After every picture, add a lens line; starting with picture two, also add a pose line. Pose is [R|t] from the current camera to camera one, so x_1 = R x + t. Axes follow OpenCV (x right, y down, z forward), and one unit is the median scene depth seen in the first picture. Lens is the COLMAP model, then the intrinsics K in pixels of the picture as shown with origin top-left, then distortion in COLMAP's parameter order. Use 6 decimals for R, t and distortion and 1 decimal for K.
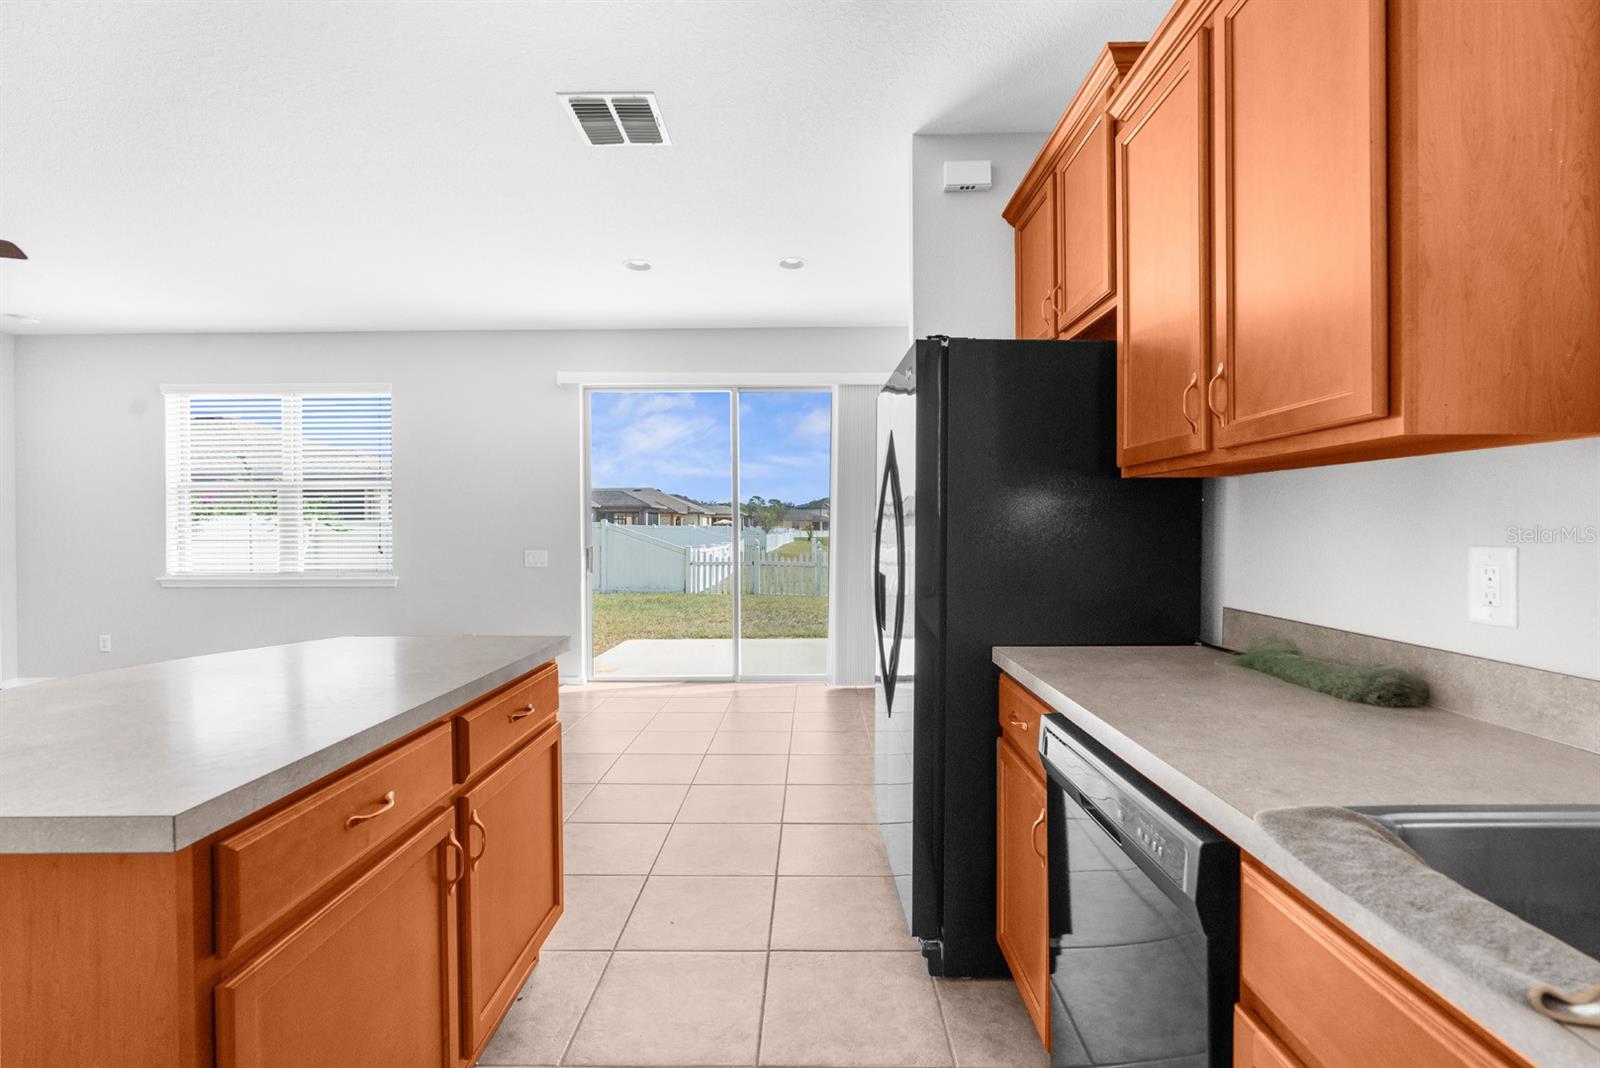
lens RADIAL K [[729.3, 0, 805.0], [0, 729.3, 536.0], [0, 0, 1]] dist [-0.001992, 0.000107]
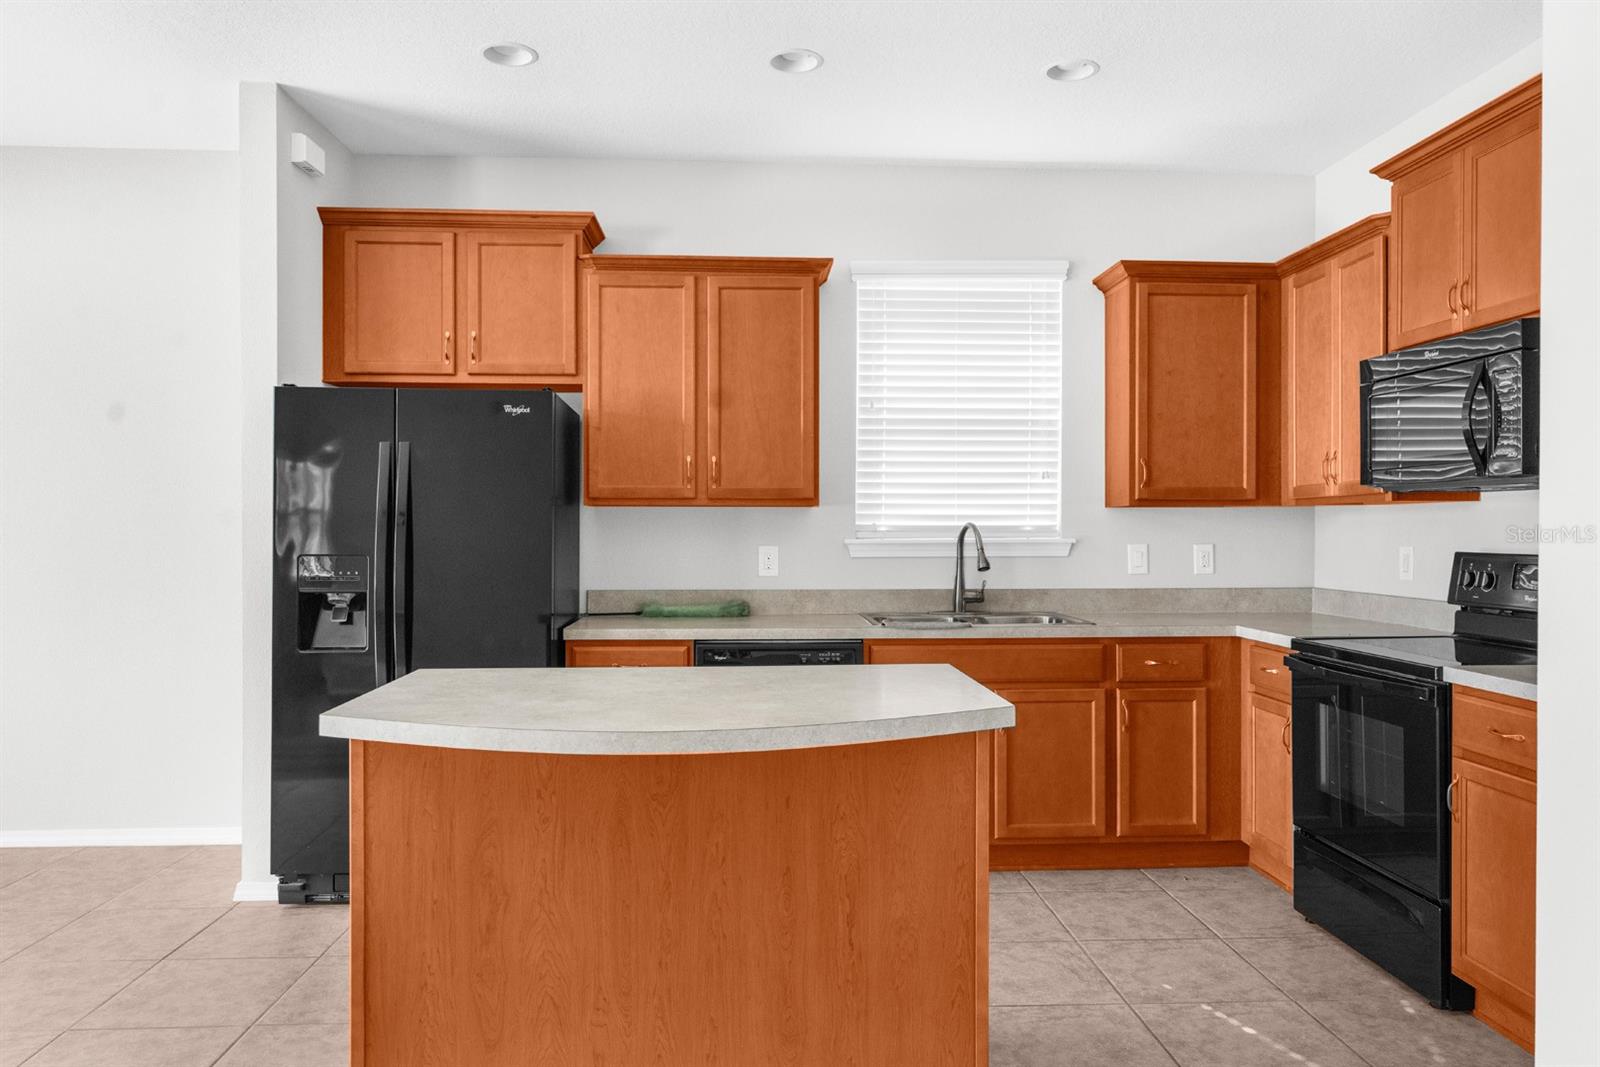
lens RADIAL K [[1093.4, 0, 801.9], [0, 1093.4, 520.7], [0, 0, 1]] dist [-0.001595, -0.001213]
pose [[-0.064575, 0.010538, 0.997857, -0.644550], [0.010827, 0.999893, -0.009859, -0.007406], [-0.997854, 0.010167, -0.064682, 0.255379]]
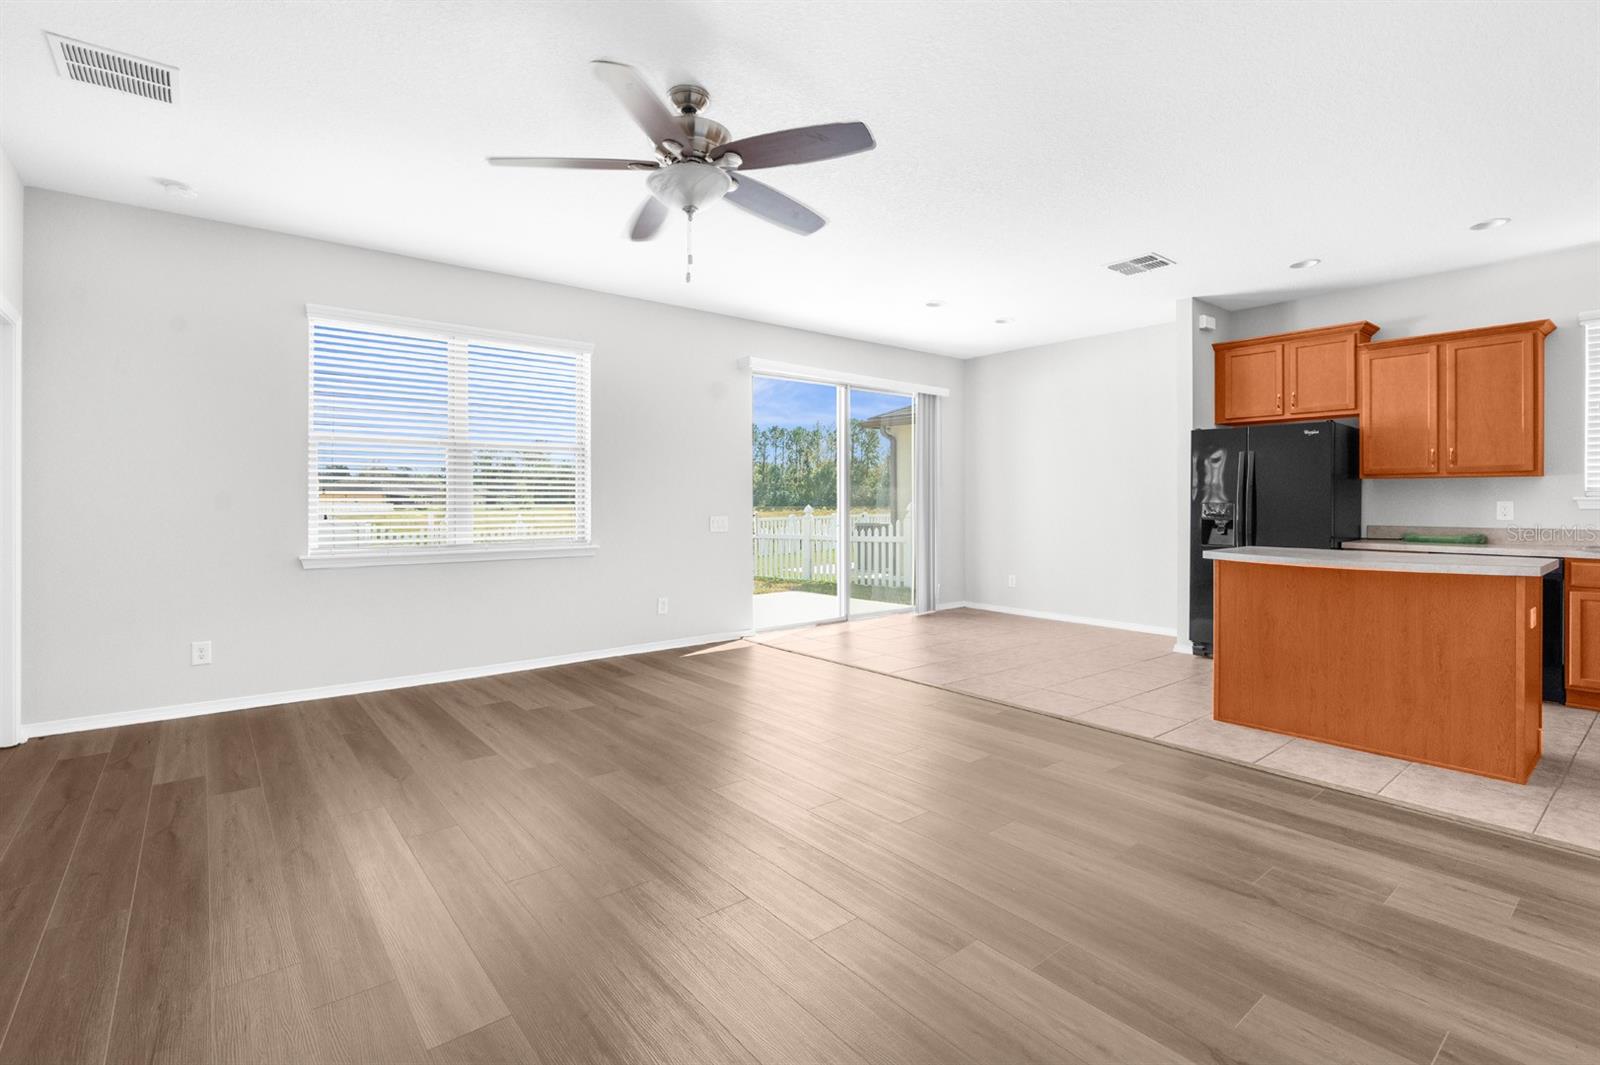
lens RADIAL K [[735.9, 0, 804.8], [0, 735.9, 506.7], [0, 0, 1]] dist [-0.003247, 0.000123]
pose [[0.769303, -0.000154, 0.638885, -1.051807], [0.003778, 0.999984, -0.004307, 0.011118], [-0.638874, 0.005727, 0.769290, 0.078851]]
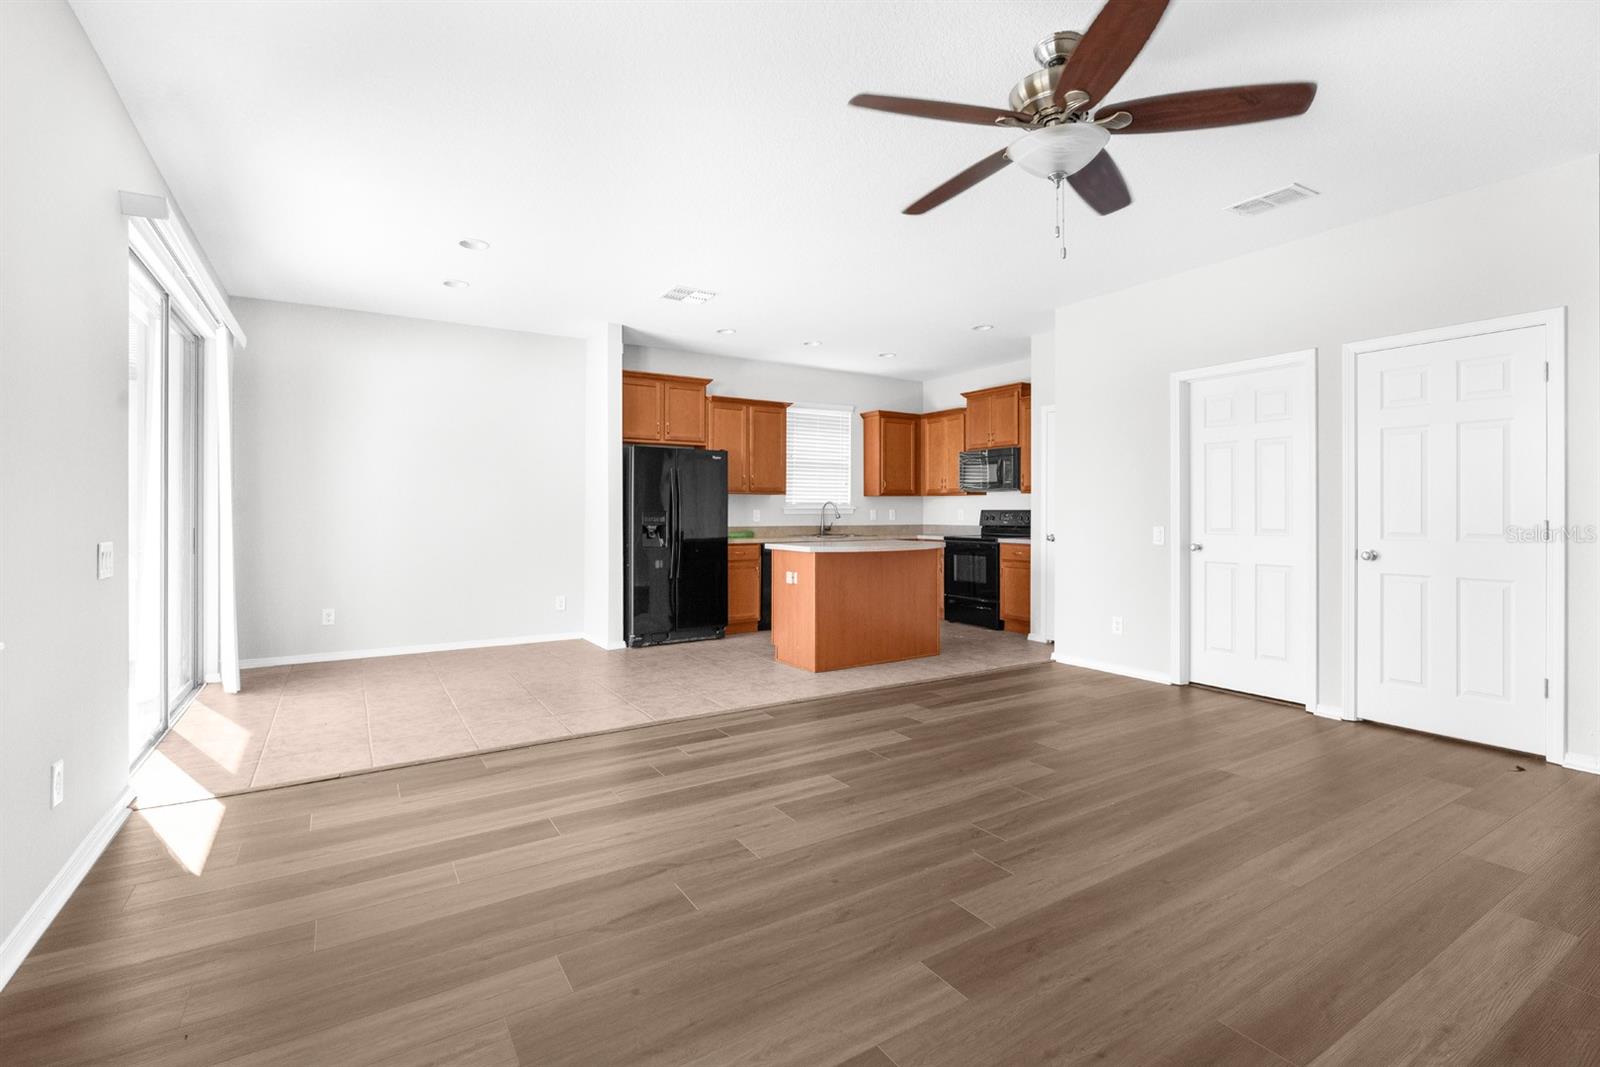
lens RADIAL K [[735.9, 0, 804.8], [0, 735.9, 507.7], [0, 0, 1]] dist [-0.003247, 0.000123]
pose [[-0.537981, 0.007646, 0.842922, -1.088702], [0.011304, 0.999934, -0.001856, 0.003431], [-0.842881, 0.008530, -0.538033, 0.942517]]
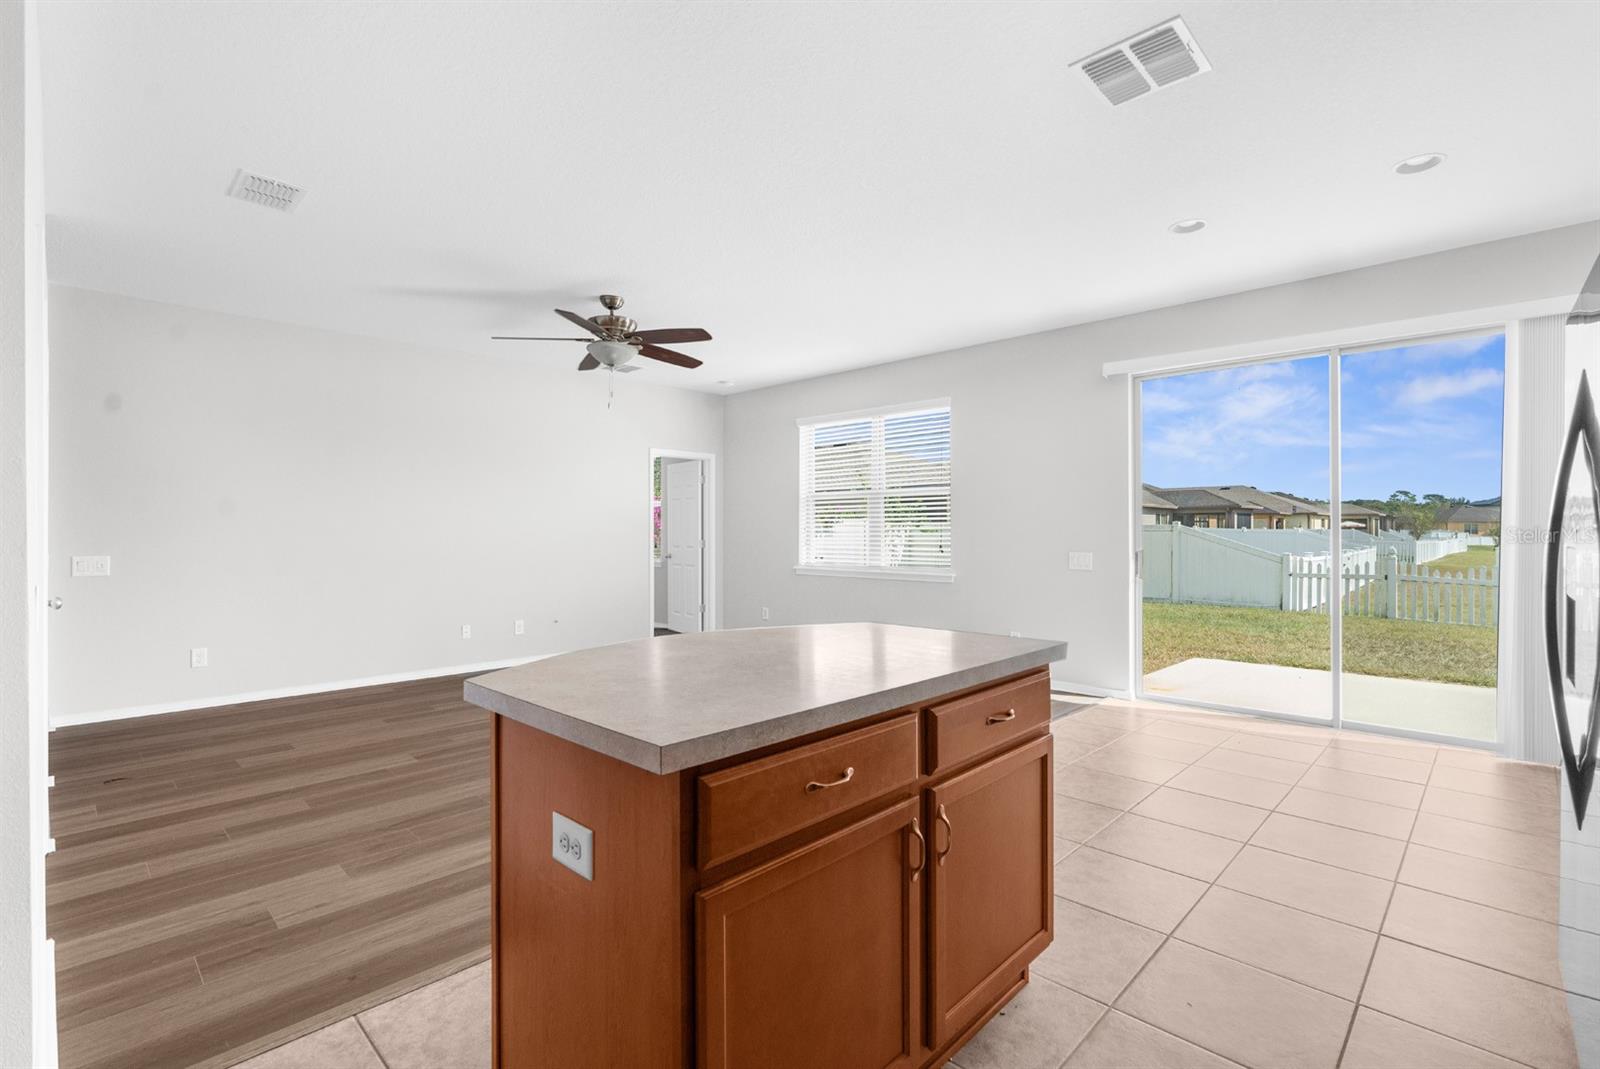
lens RADIAL K [[737.3, 0, 790.2], [0, 737.3, 531.2], [0, 0, 1]] dist [-0.007432, 0.001339]
pose [[0.722656, 0.003205, -0.691201, 0.027976], [-0.011046, 0.999915, -0.006913, 0.002640], [0.691120, 0.012631, 0.722630, 0.035566]]
